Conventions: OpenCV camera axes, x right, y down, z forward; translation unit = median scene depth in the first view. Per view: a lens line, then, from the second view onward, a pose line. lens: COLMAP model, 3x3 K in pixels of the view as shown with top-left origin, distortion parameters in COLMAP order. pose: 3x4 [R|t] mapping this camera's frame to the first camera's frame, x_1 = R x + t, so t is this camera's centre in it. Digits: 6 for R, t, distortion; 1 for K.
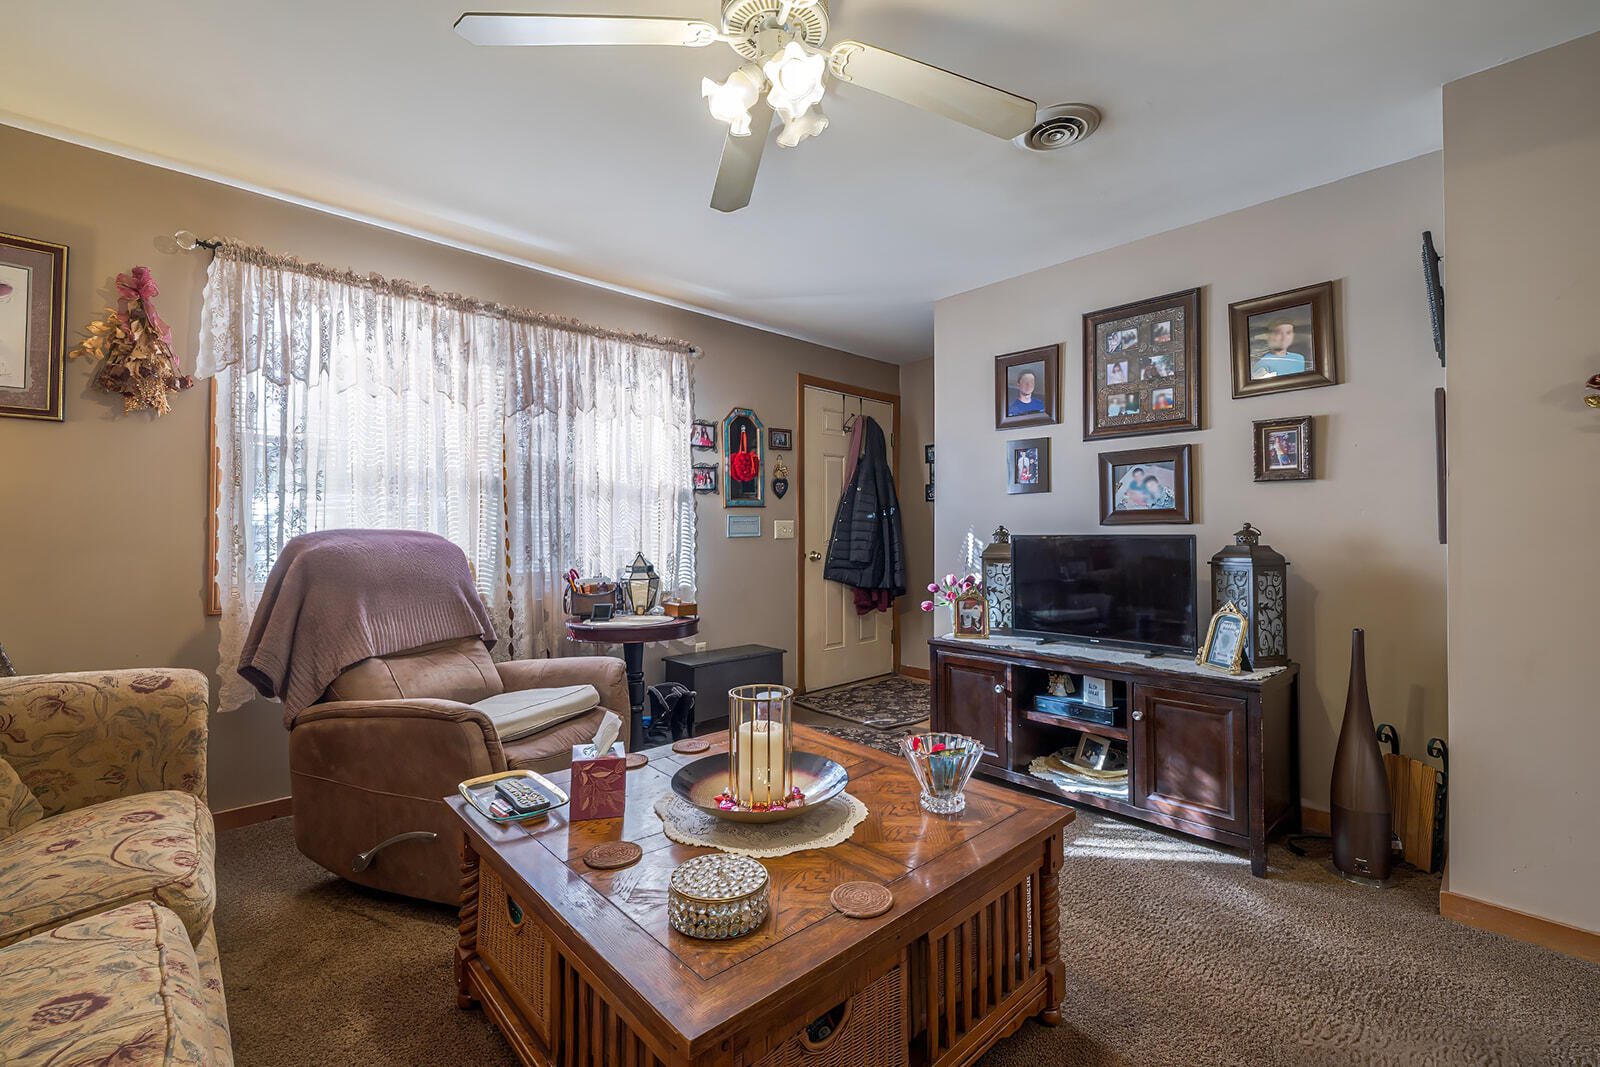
lens RADIAL K [[693.9, 0, 799.2], [0, 693.9, 528.8], [0, 0, 1]] dist [0.017889, 0.000172]
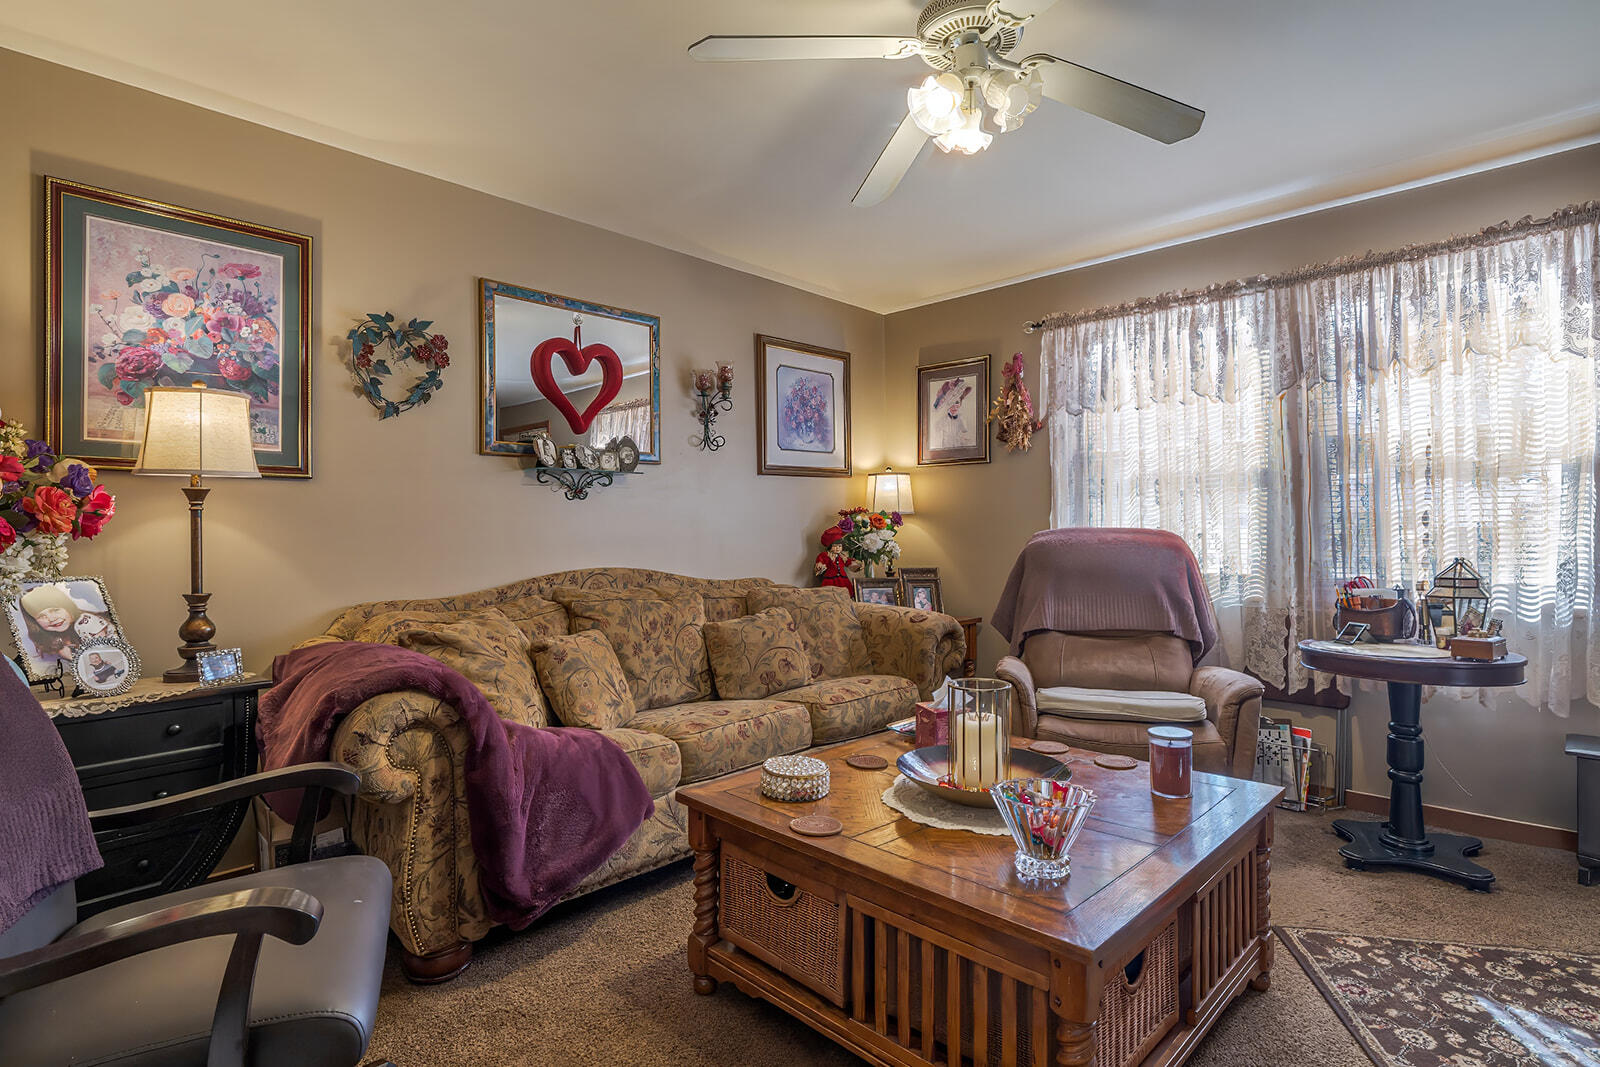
lens RADIAL K [[796.3, 0, 793.5], [0, 796.3, 533.9], [0, 0, 1]] dist [-0.002465, 0.000267]
pose [[0.052638, -0.005852, -0.998597, 0.444831], [0.008859, 0.999946, -0.005393, 0.008596], [0.998574, -0.008562, 0.052687, 0.270983]]
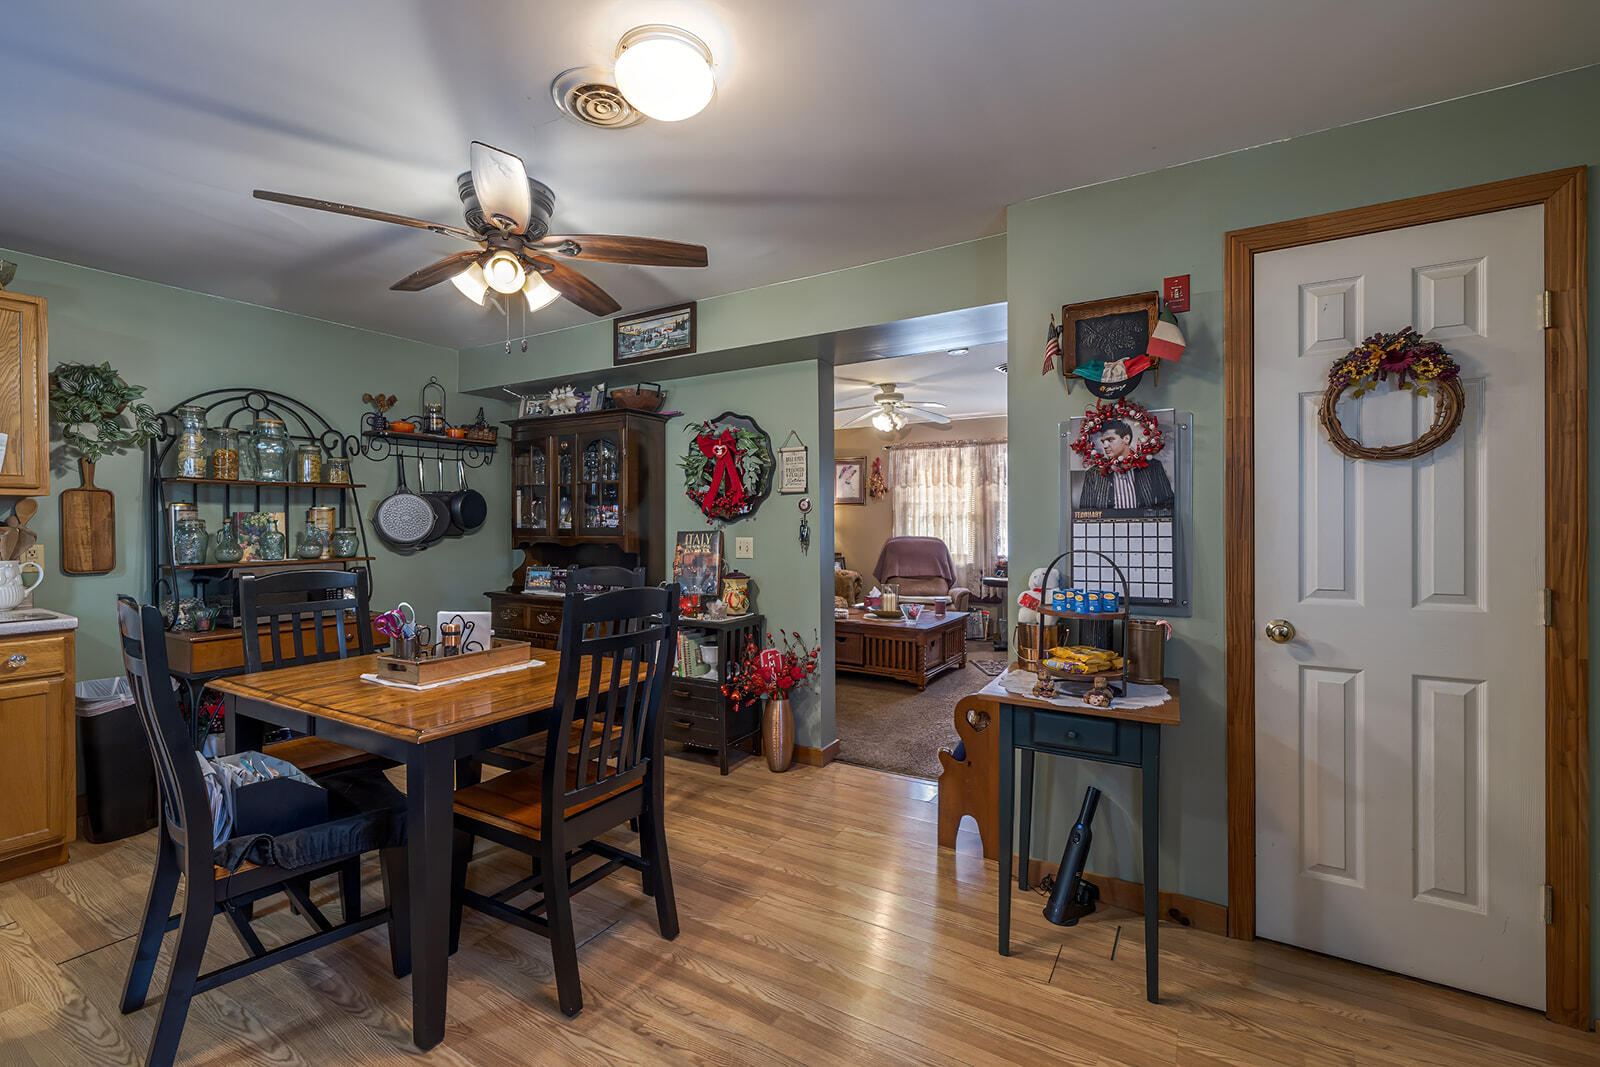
lens RADIAL K [[693.9, 0, 801.8], [0, 693.9, 532.8], [0, 0, 1]] dist [0.017889, 0.000172]
pose [[0.291621, -0.000094, -0.956534, 1.303814], [0.008111, 0.999964, 0.002374, -0.015795], [0.956500, -0.008451, 0.291611, -0.189322]]
